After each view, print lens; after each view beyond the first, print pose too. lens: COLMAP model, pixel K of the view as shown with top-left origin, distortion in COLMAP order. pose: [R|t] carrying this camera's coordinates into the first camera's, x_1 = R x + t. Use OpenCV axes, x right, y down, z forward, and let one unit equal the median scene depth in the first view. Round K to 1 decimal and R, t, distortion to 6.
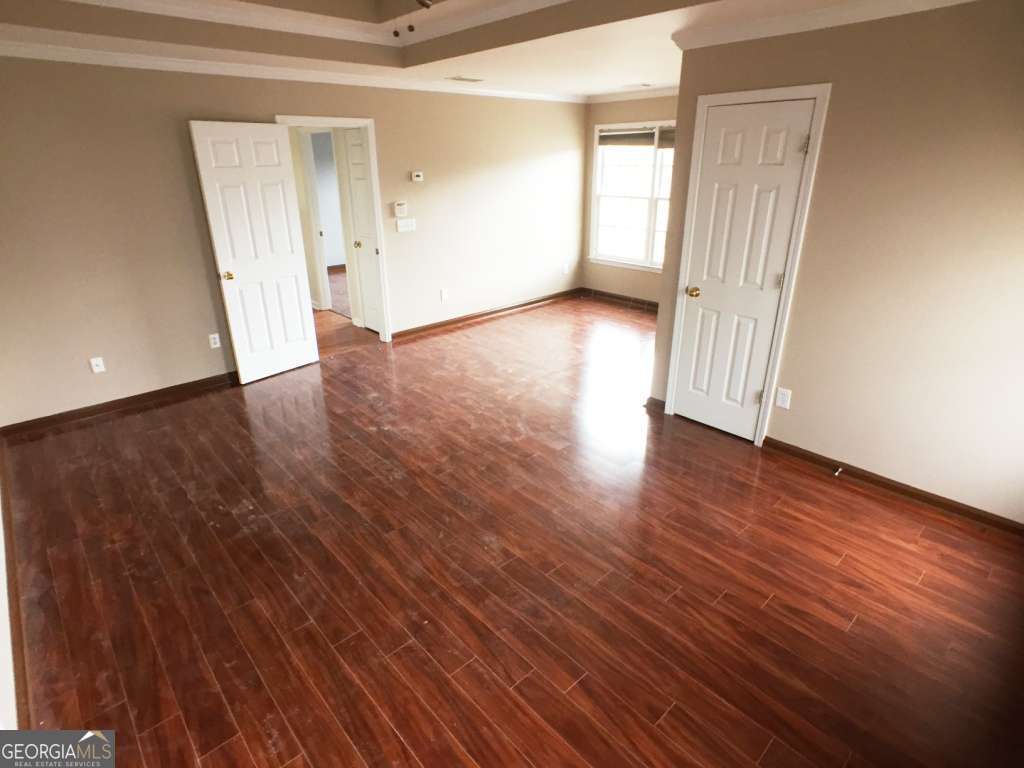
lens RADIAL K [[553.6, 0, 504.1], [0, 553.6, 379.7], [0, 0, 1]] dist [-0.039143, 0.035987]
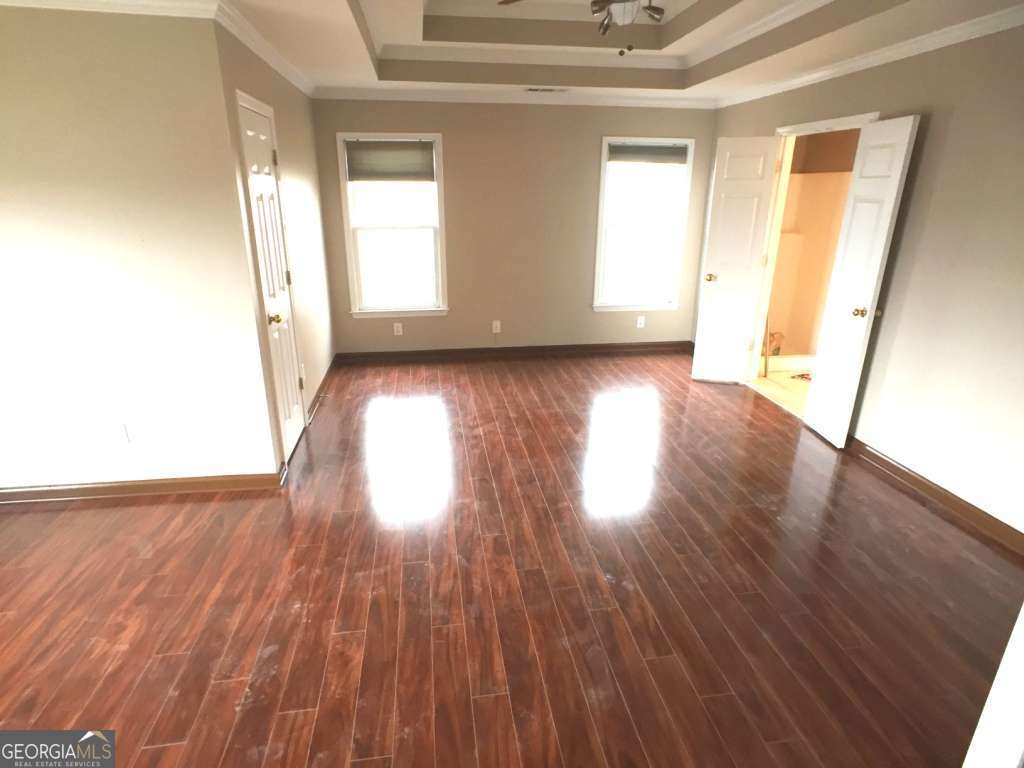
lens RADIAL K [[553.6, 0, 504.1], [0, 553.6, 379.7], [0, 0, 1]] dist [-0.039143, 0.035987]
pose [[-0.830690, -0.174122, 0.528806, -0.414453], [0.214589, 0.776303, 0.592709, -0.495361], [-0.513717, 0.605834, -0.607503, 1.323068]]
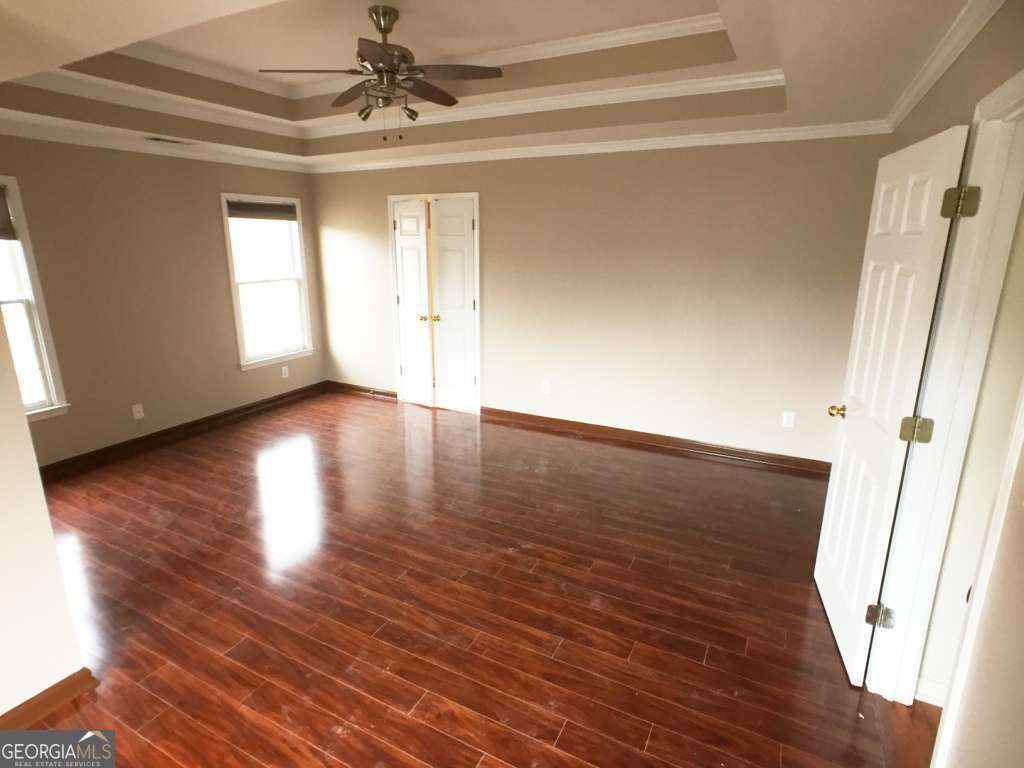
lens RADIAL K [[553.6, 0, 504.1], [0, 553.6, 379.7], [0, 0, 1]] dist [-0.039143, 0.035987]
pose [[-0.938662, 0.099770, -0.330091, 0.036708], [-0.117466, 0.807473, 0.578091, -0.580989], [0.324215, 0.581407, -0.746224, 1.467975]]
